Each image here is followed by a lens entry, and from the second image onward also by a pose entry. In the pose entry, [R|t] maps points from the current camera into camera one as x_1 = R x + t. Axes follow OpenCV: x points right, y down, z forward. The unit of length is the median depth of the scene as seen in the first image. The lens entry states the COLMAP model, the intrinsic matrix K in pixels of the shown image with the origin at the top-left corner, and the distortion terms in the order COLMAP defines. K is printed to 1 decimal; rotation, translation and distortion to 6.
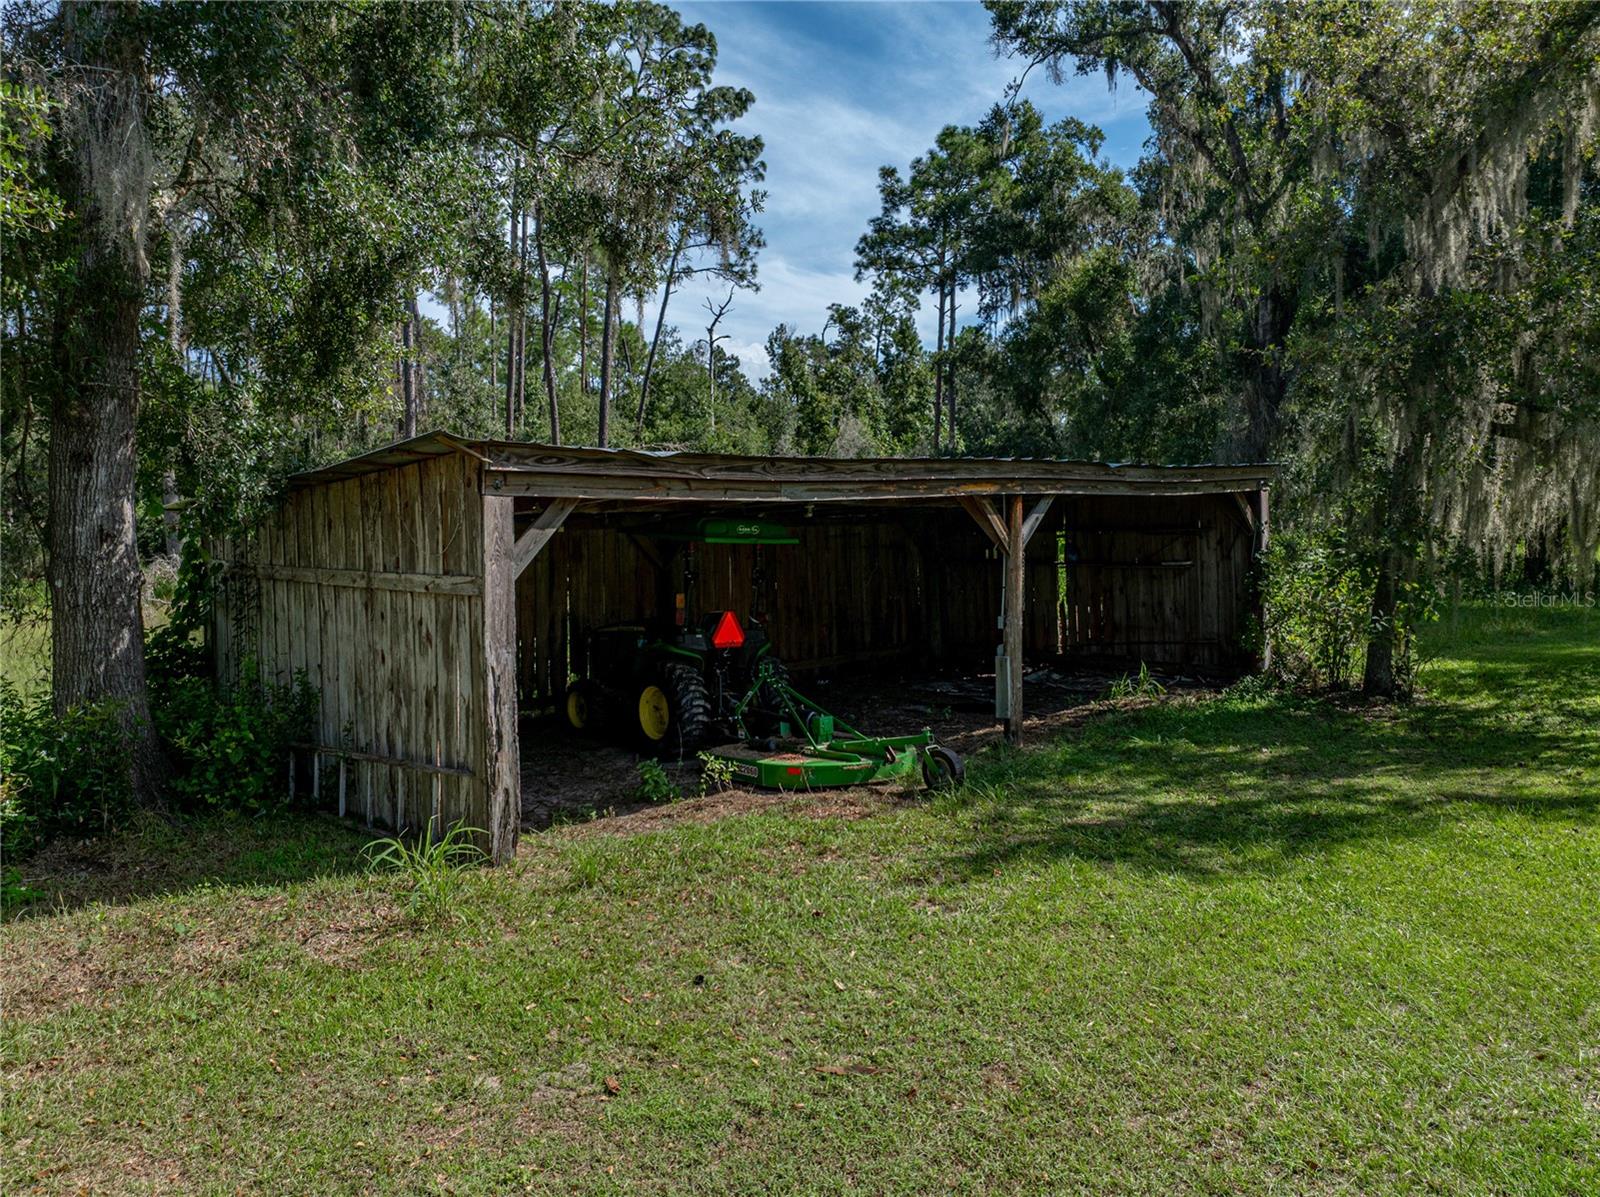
lens RADIAL K [[1137.1, 0, 804.1], [0, 1137.1, 594.3], [0, 0, 1]] dist [-0.050689, 0.024852]
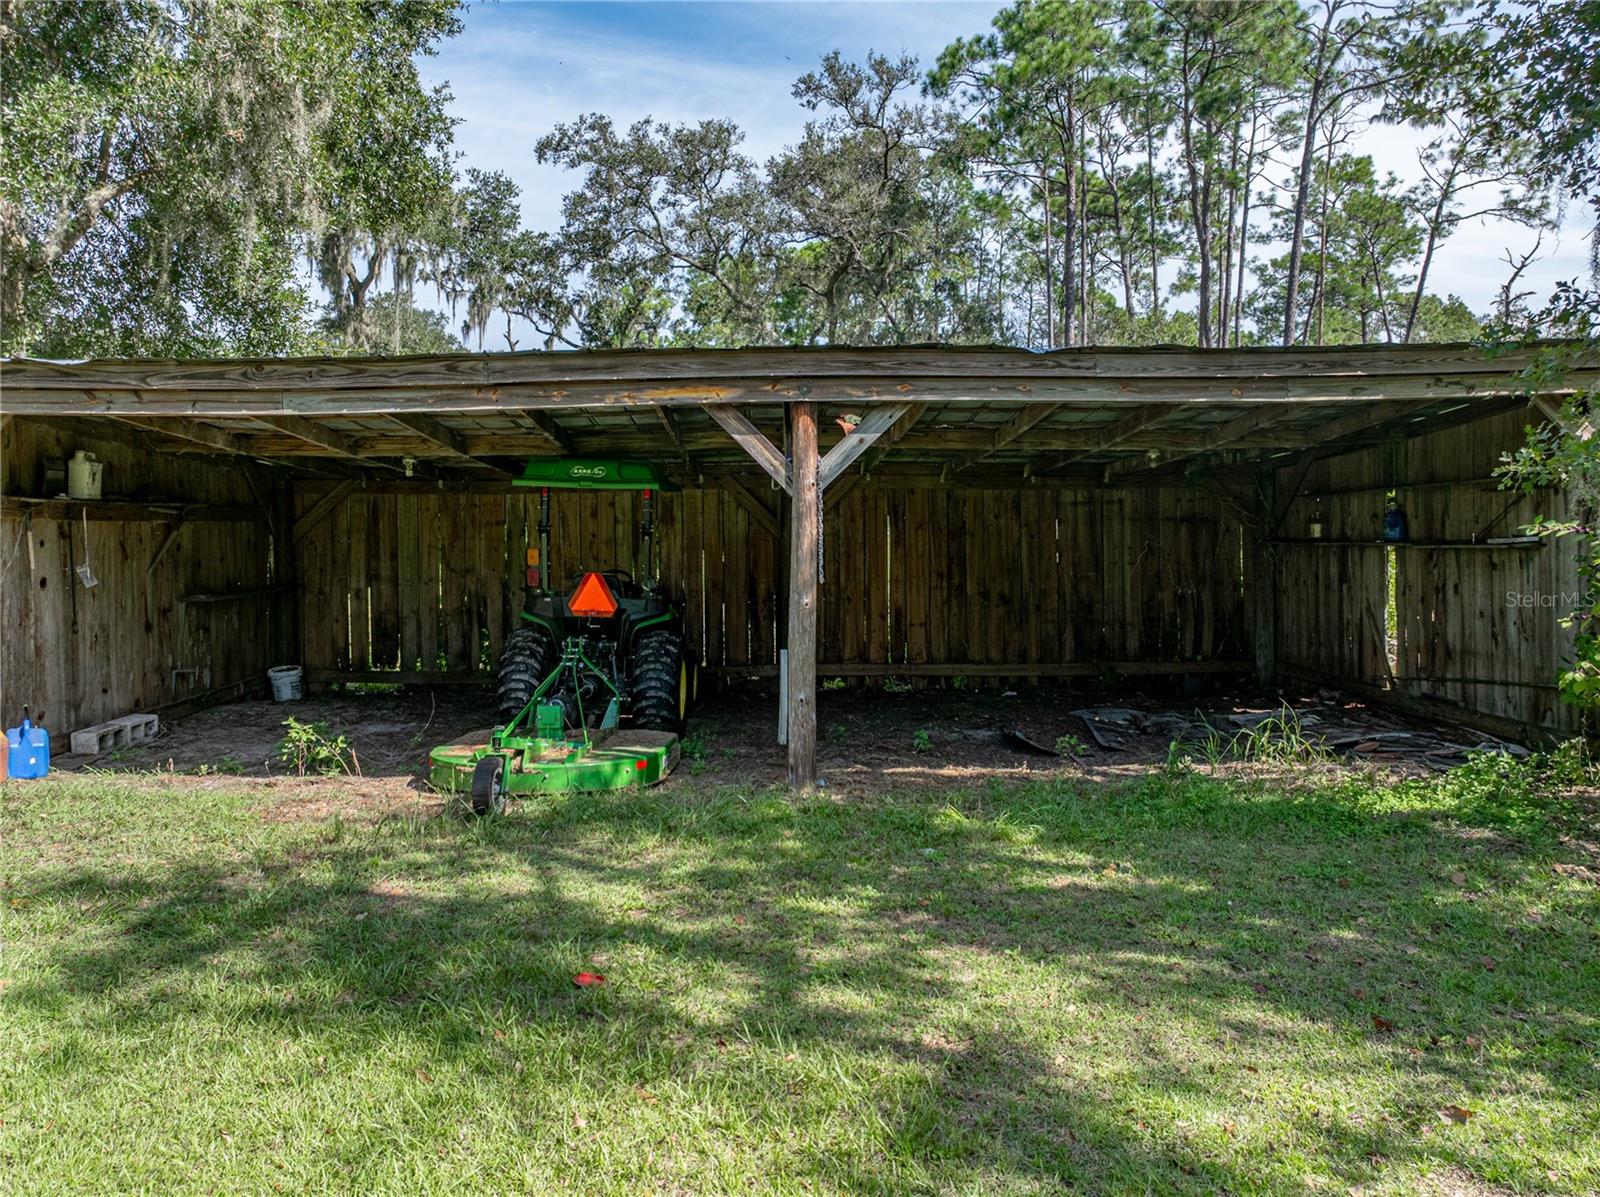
lens RADIAL K [[1137.1, 0, 800.1], [0, 1137.1, 595.5], [0, 0, 1]] dist [-0.050689, 0.024852]
pose [[0.742642, 0.046462, -0.668074, 0.604237], [-0.050458, 0.998637, 0.013361, 0.013149], [0.667784, 0.023788, 0.743974, 0.498169]]
